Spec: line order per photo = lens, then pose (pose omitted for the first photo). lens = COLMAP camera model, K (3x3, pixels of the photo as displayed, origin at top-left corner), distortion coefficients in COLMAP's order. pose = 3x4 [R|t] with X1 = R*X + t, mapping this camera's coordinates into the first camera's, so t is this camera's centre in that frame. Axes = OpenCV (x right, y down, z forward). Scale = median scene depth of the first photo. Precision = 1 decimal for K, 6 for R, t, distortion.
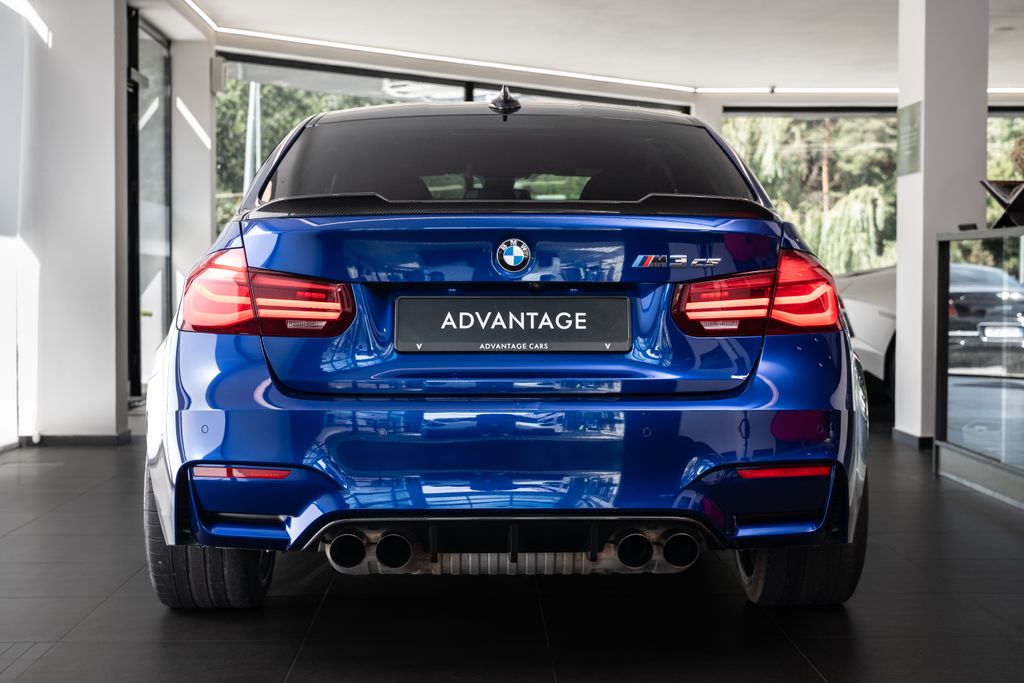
lens RADIAL K [[1548.4, 0, 511.9], [0, 1548.4, 340.8], [0, 0, 1]] dist [0.025916, 0.000000]
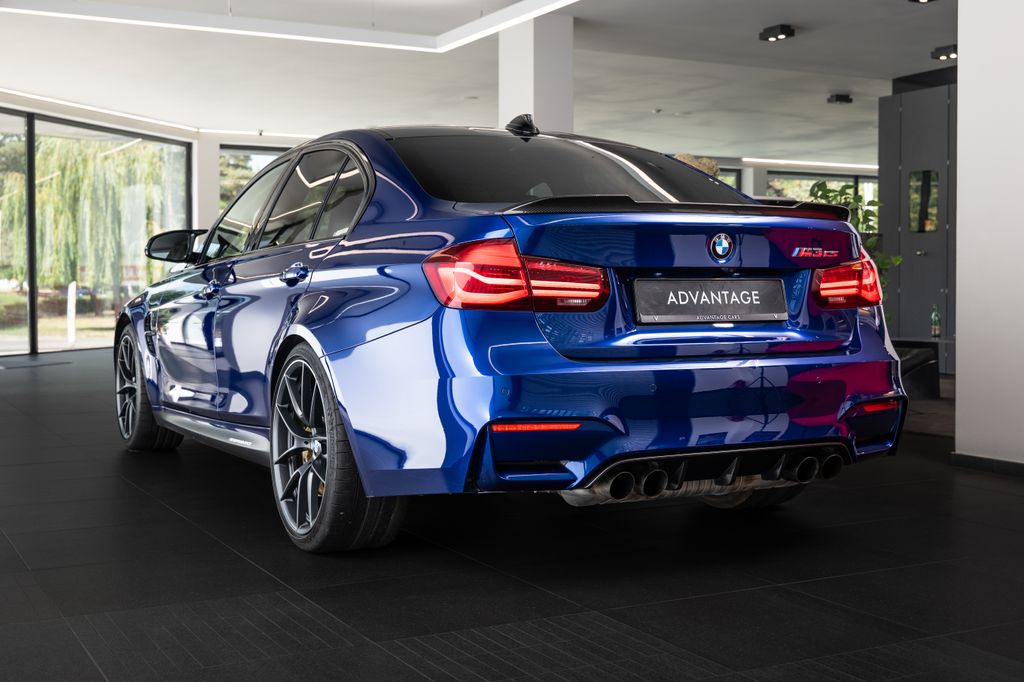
lens RADIAL K [[1171.9, 0, 511.7], [0, 1171.9, 340.5], [0, 0, 1]] dist [0.008223, 0.000000]
pose [[0.911007, -0.021823, 0.411814, -0.550026], [0.017083, 0.999739, 0.015190, 0.004800], [-0.412038, -0.006803, 0.911141, 0.186922]]
